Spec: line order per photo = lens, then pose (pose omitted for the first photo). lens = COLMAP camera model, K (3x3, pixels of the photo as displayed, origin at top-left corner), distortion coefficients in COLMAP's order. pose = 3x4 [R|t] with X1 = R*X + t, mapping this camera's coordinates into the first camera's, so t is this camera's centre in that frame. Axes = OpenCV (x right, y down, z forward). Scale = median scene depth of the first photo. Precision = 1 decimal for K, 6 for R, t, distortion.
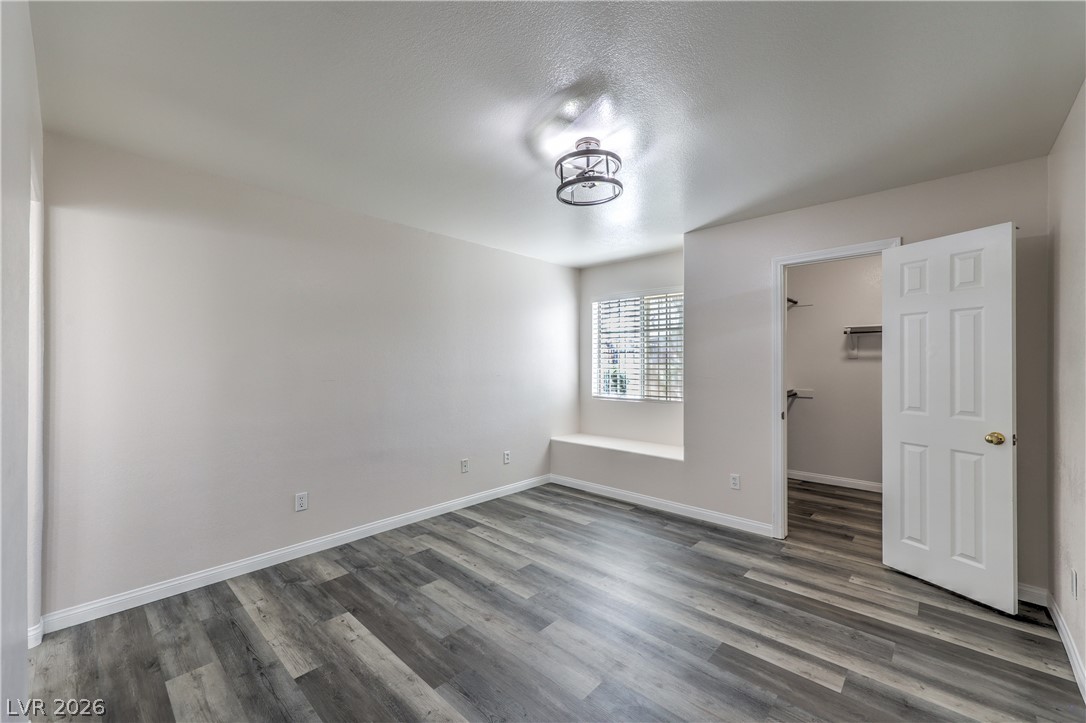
lens RADIAL K [[431.0, 0, 543.9], [0, 431.0, 354.9], [0, 0, 1]] dist [0.001852, 0.000123]
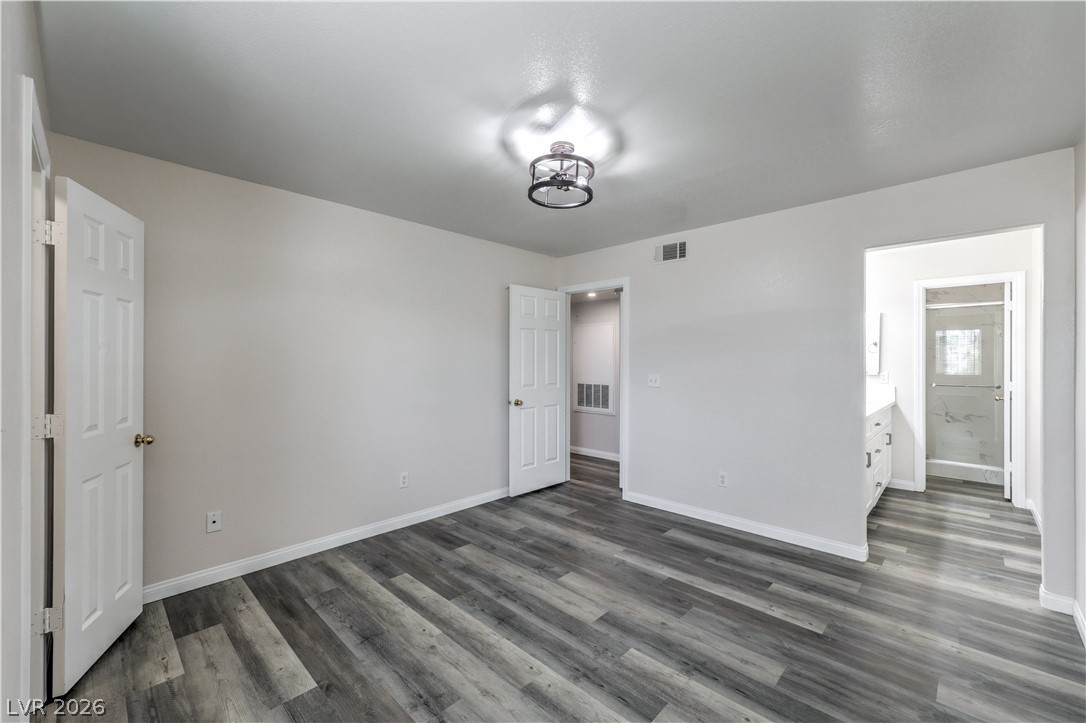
lens RADIAL K [[444.9, 0, 540.4], [0, 444.9, 366.3], [0, 0, 1]] dist [0.002957, -0.000038]
pose [[-0.999607, 0.001410, 0.028008, 0.118518], [0.001446, 0.999998, 0.001244, 0.024832], [-0.028006, 0.001284, -0.999607, 1.978834]]
